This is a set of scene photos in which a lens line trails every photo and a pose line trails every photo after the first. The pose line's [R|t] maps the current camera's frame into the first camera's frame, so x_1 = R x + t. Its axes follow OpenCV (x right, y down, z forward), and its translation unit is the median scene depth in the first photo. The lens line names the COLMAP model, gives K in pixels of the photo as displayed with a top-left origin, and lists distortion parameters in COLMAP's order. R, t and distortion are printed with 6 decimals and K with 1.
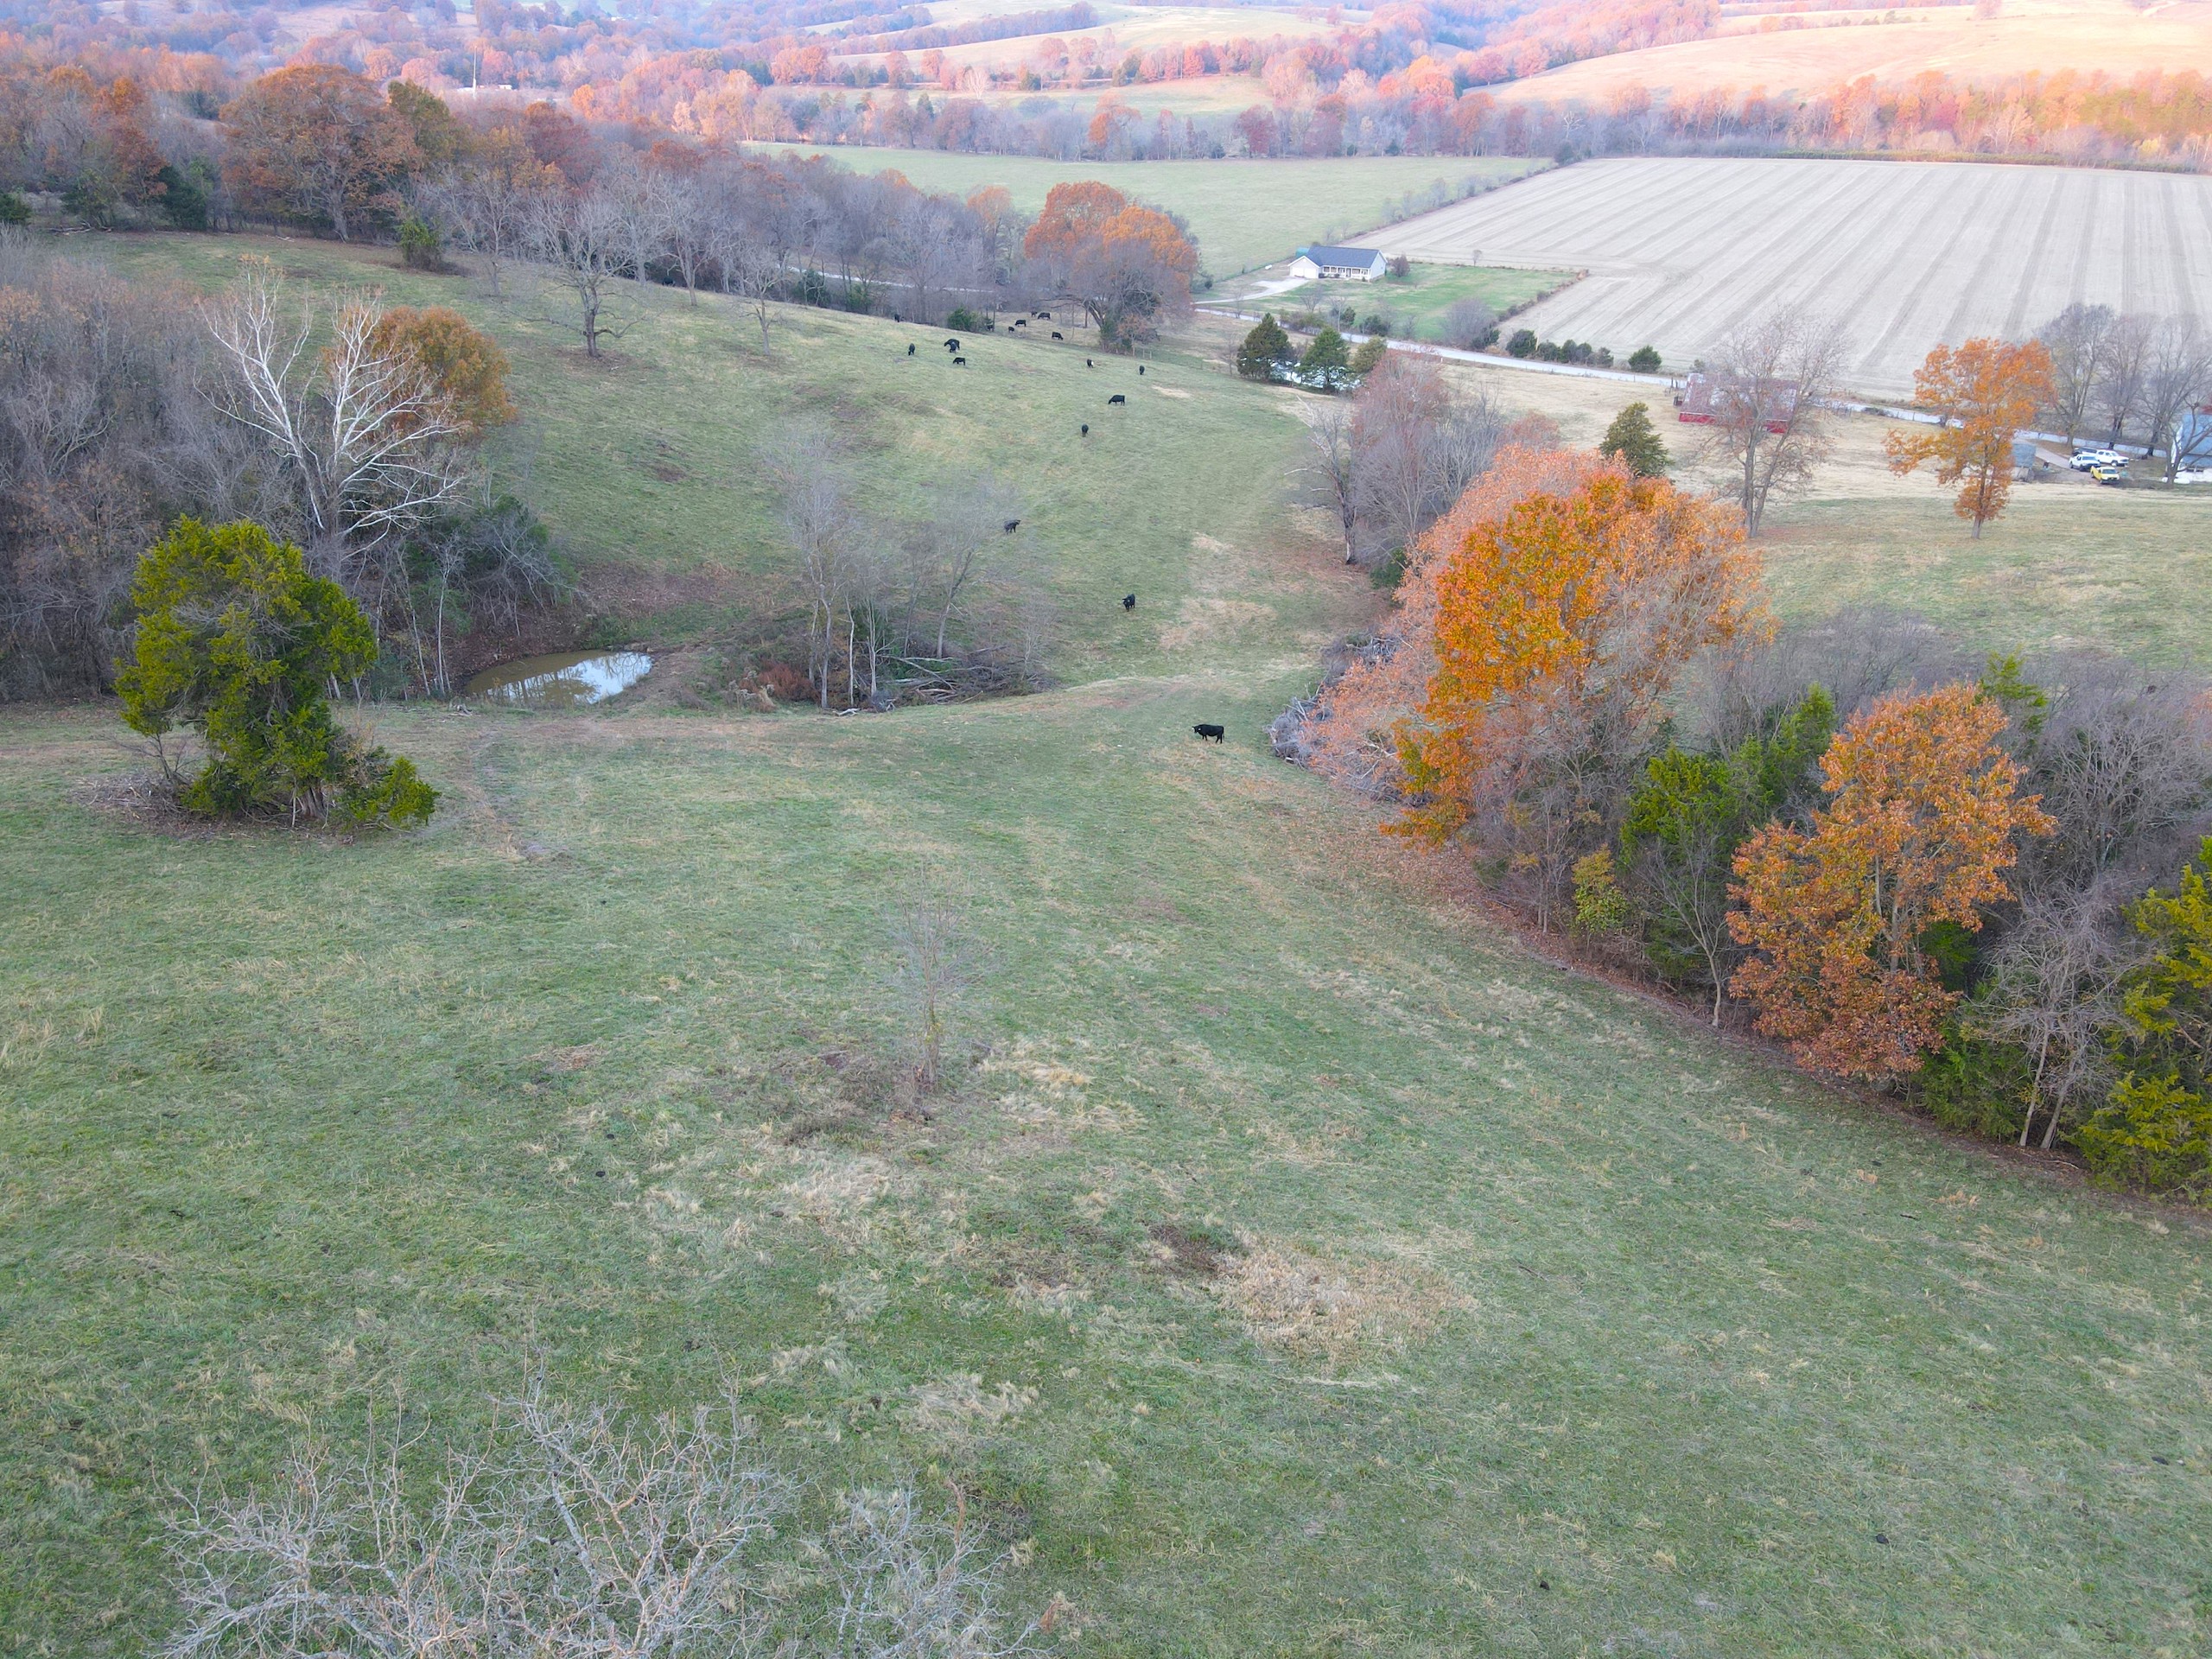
lens RADIAL K [[1623.4, 0, 1106.0], [0, 1623.4, 829.5], [0, 0, 1]] dist [0.007680, 0.011838]
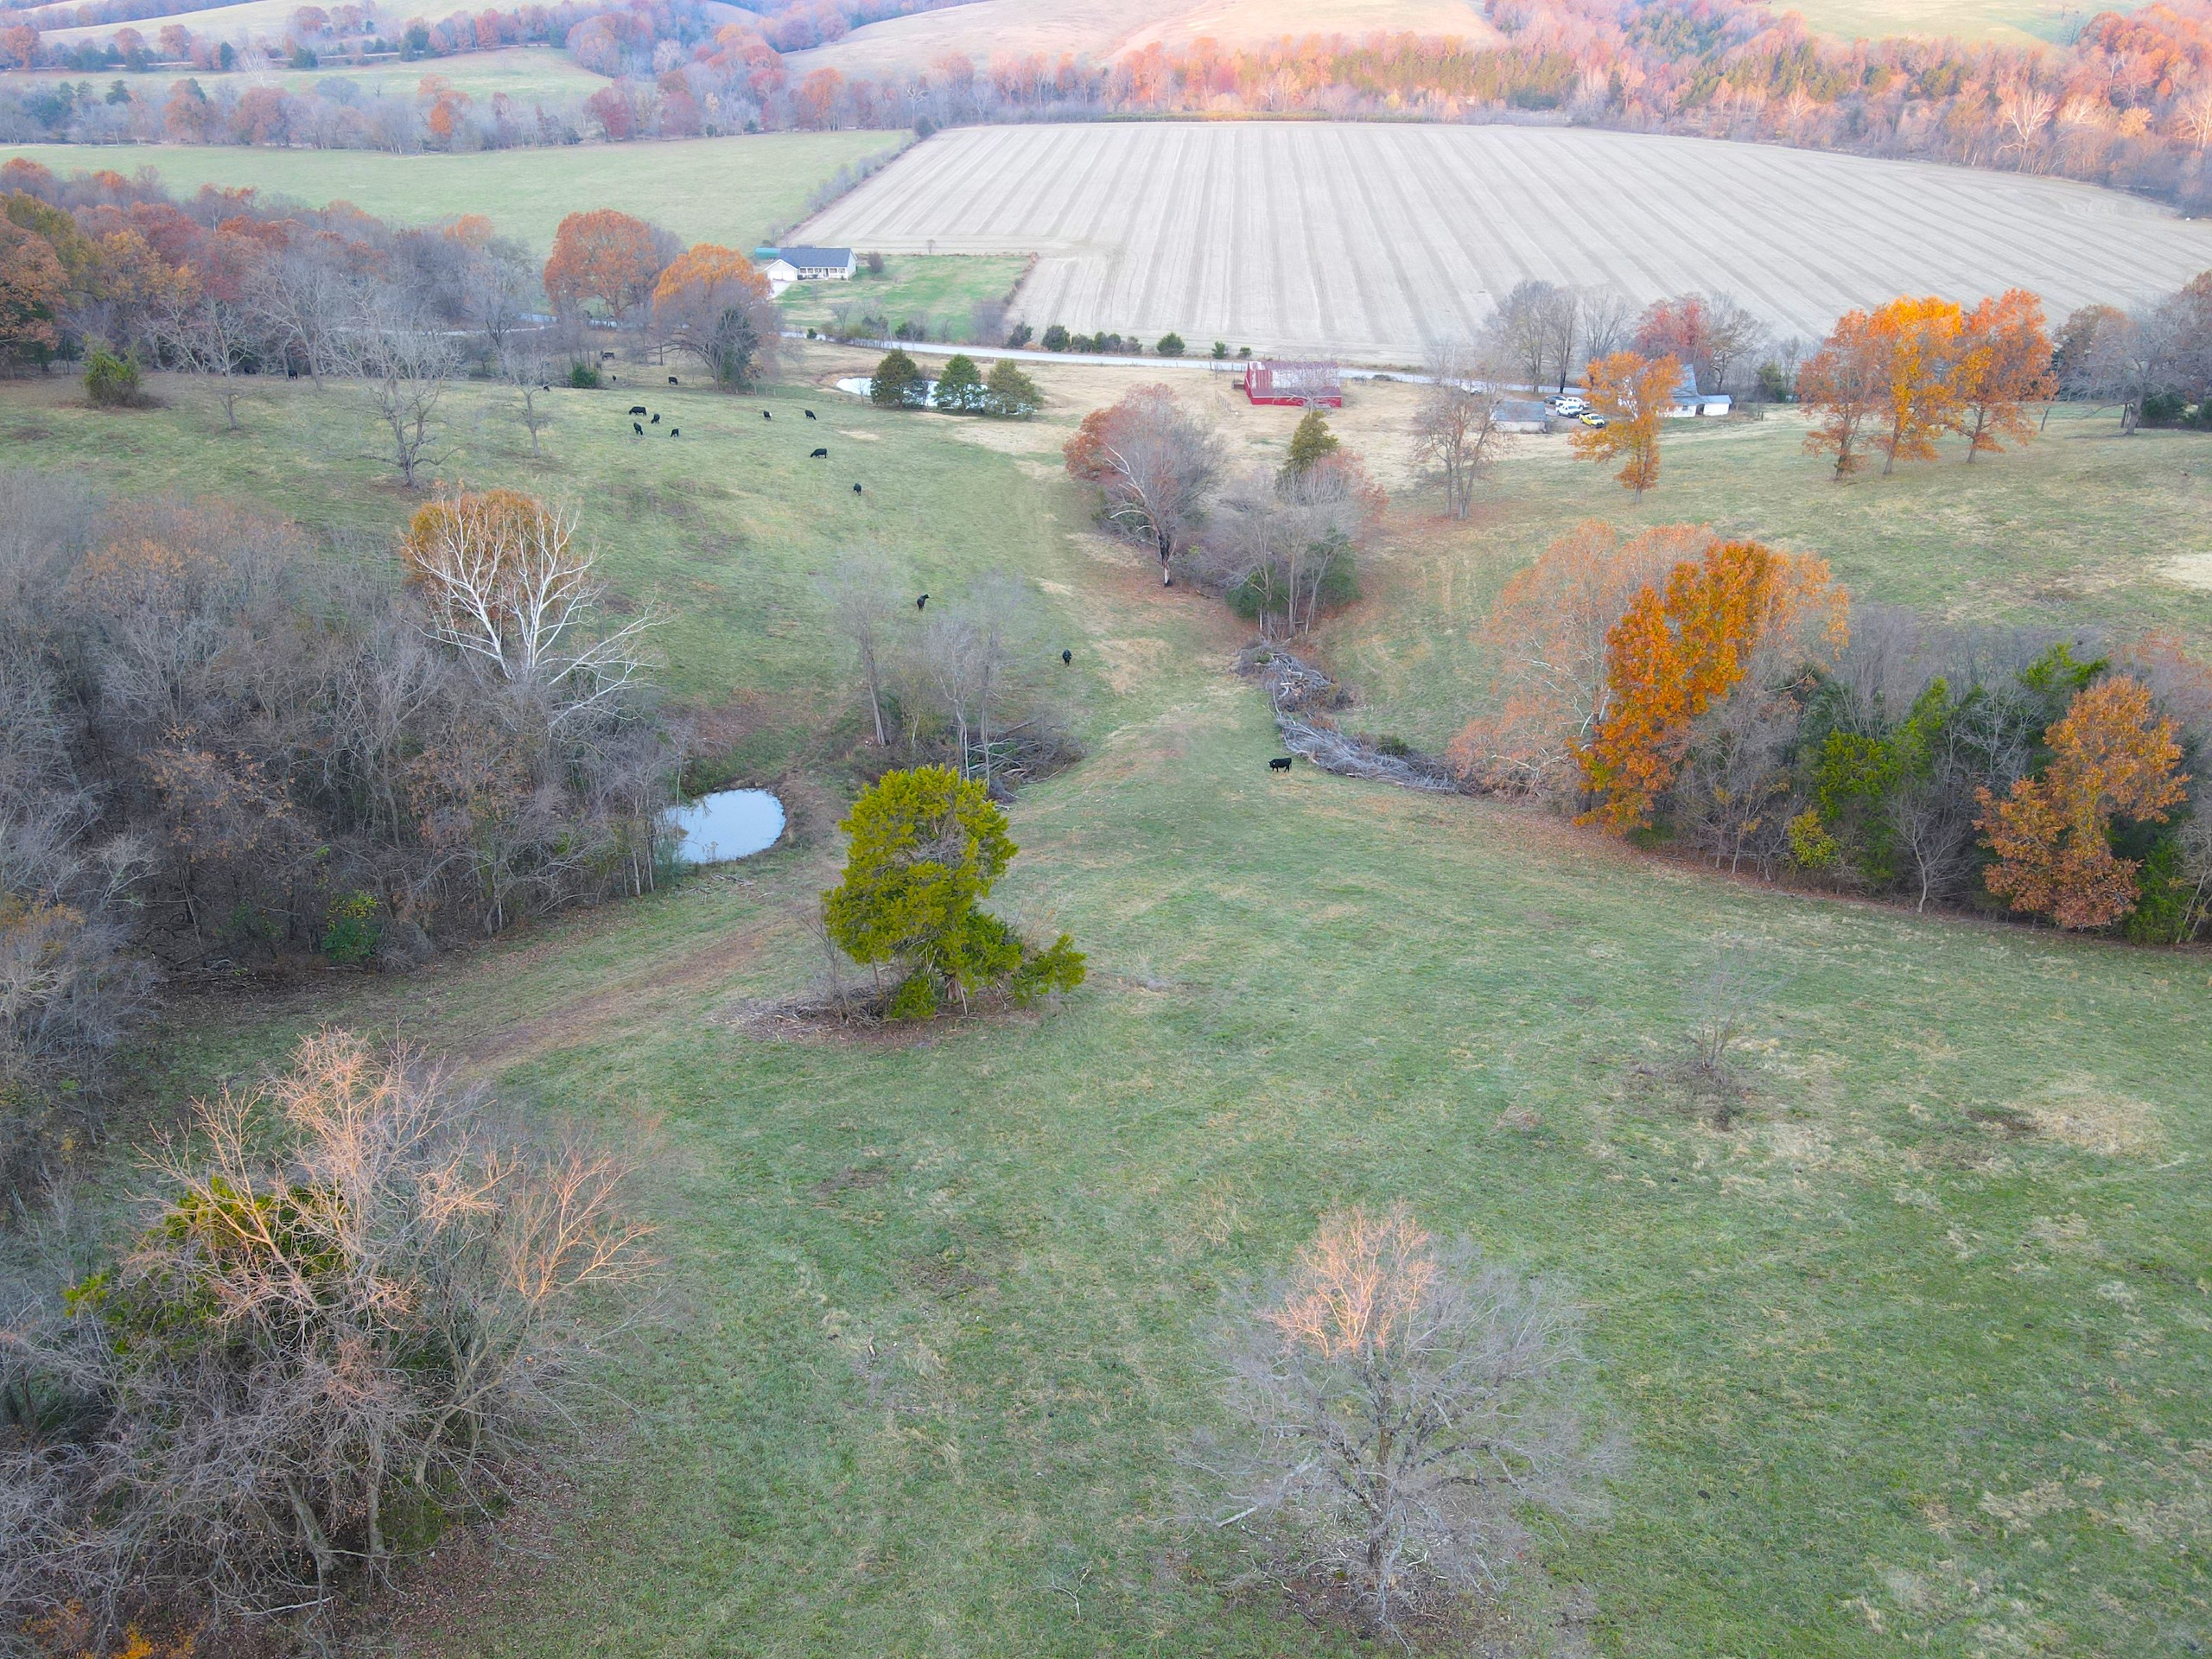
lens RADIAL K [[1623.4, 0, 1106.0], [0, 1623.4, 829.5], [0, 0, 1]] dist [0.007680, 0.011838]
pose [[0.909819, -0.200698, 0.363248, -0.538344], [0.189836, 0.979611, 0.065768, -0.125317], [-0.369041, 0.009121, 0.929368, -0.074122]]
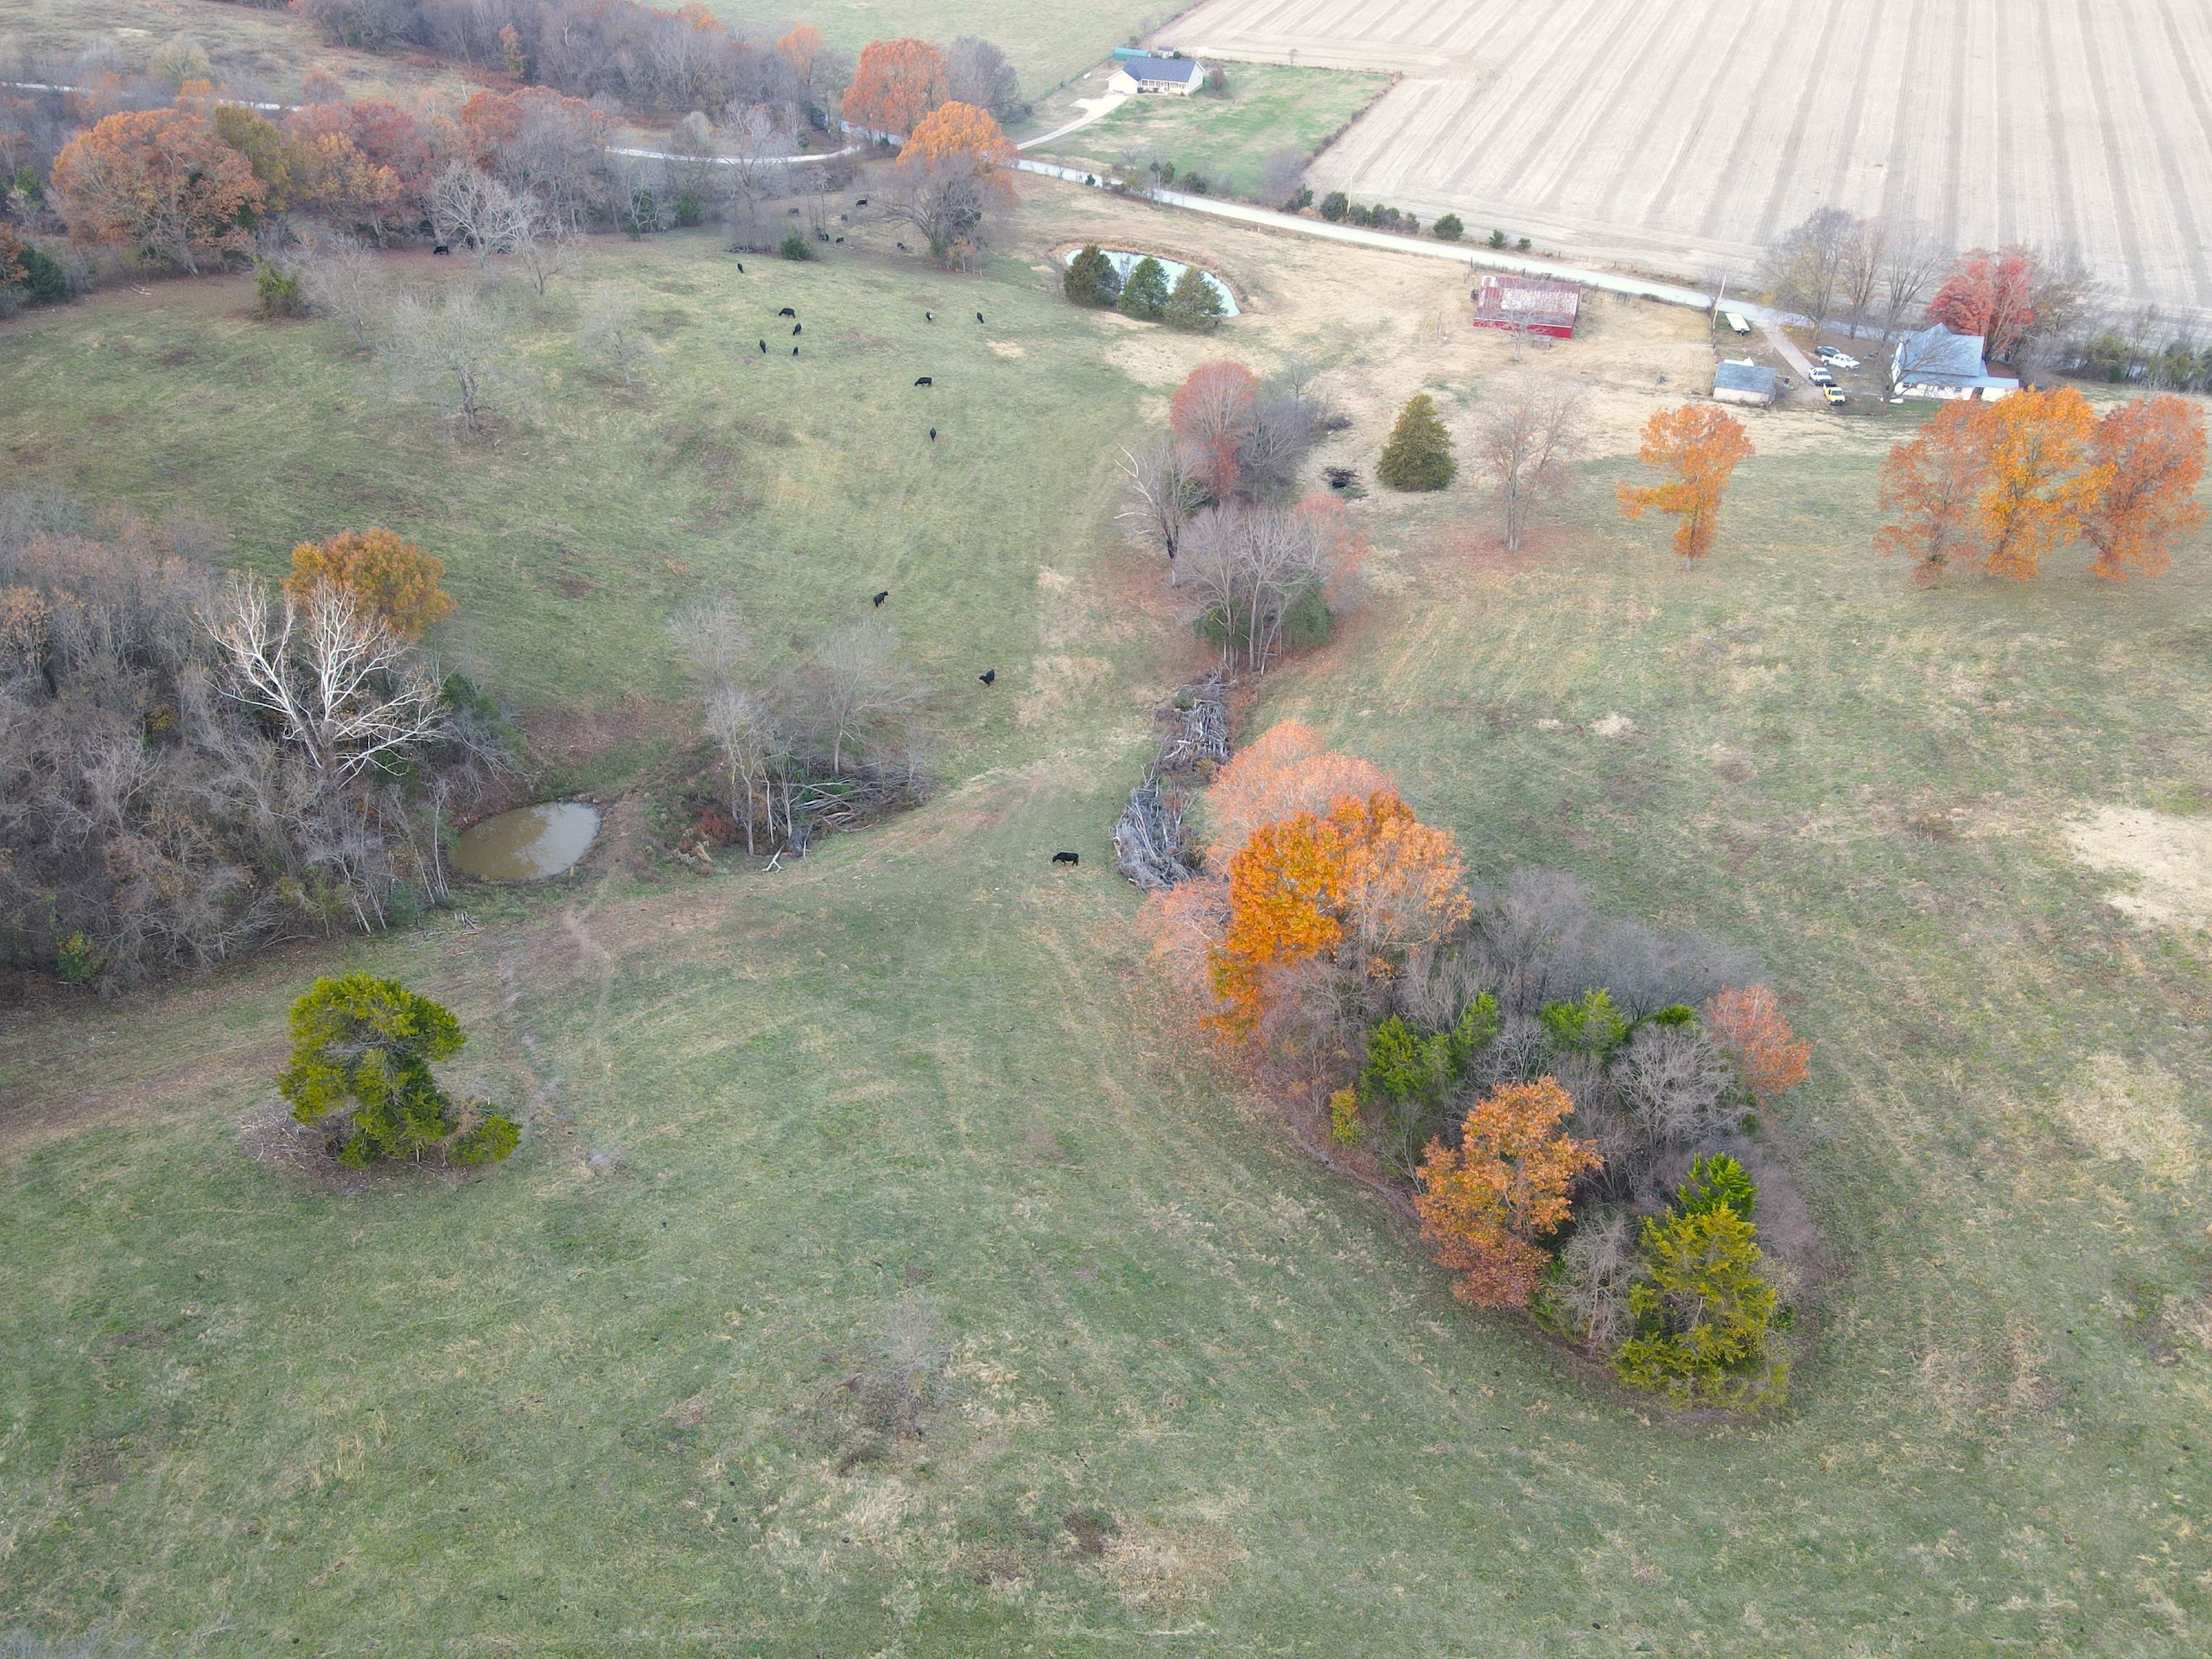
lens RADIAL K [[1623.4, 0, 1106.0], [0, 1623.4, 829.5], [0, 0, 1]] dist [0.007680, 0.011838]
pose [[0.994143, -0.072710, 0.079956, -0.005171], [0.056620, 0.980586, 0.187736, -0.339077], [-0.092054, -0.182110, 0.978960, -0.239803]]
